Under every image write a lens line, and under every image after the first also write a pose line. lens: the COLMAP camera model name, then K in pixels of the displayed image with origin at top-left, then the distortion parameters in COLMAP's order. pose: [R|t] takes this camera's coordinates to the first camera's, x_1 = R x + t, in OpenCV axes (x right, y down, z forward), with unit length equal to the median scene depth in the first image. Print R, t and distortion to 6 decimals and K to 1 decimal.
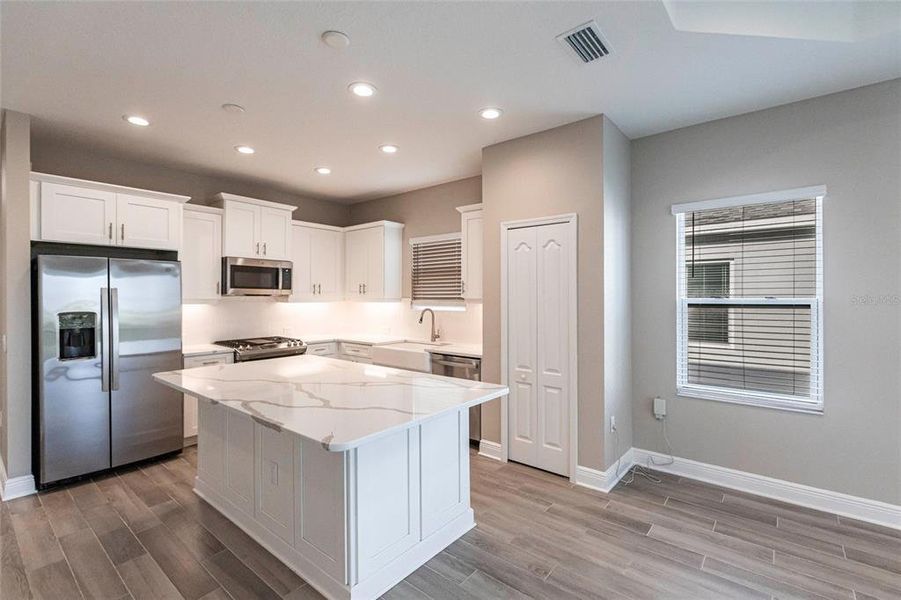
lens RADIAL K [[404.5, 0, 454.2], [0, 404.5, 297.0], [0, 0, 1]] dist [-0.001270, 0.000070]
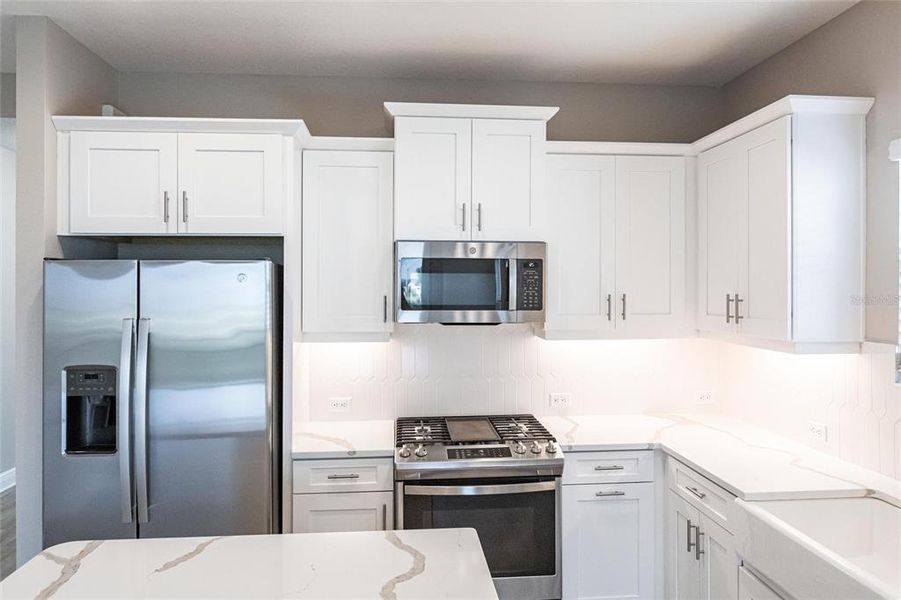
lens RADIAL K [[641.9, 0, 452.9], [0, 641.9, 283.2], [0, 0, 1]] dist [0.000825, 0.000846]
pose [[0.698062, -0.004257, -0.716025, 0.003145], [-0.000387, 0.999980, -0.006322, -0.057910], [0.716037, 0.004690, 0.698046, 0.665443]]
